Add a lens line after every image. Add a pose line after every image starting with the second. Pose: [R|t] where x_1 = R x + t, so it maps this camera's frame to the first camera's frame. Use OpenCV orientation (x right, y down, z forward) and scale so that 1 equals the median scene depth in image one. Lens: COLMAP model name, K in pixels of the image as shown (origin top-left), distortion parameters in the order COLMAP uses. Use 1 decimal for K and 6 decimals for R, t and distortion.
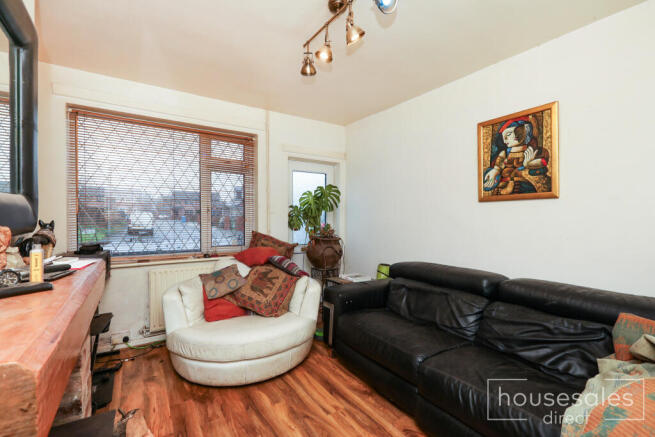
lens RADIAL K [[296.0, 0, 327.8], [0, 296.0, 217.3], [0, 0, 1]] dist [-0.001608, -0.000114]
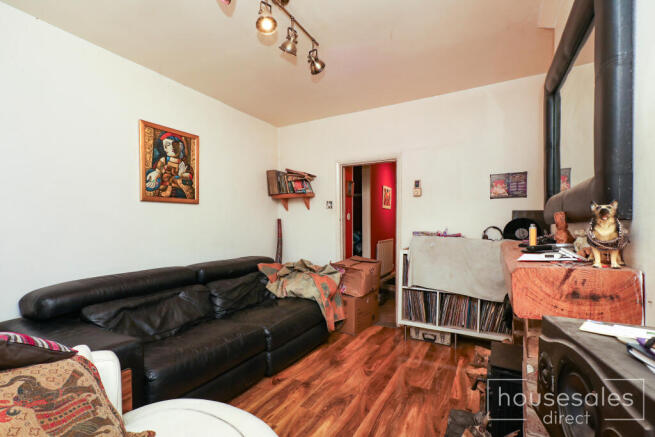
lens RADIAL K [[296.0, 0, 327.4], [0, 296.0, 222.3], [0, 0, 1]] dist [-0.001608, -0.000114]
pose [[-0.452256, -0.000484, 0.891888, -0.685846], [-0.002273, 0.999997, -0.000610, 0.018559], [-0.891885, -0.002303, -0.452256, 0.969015]]
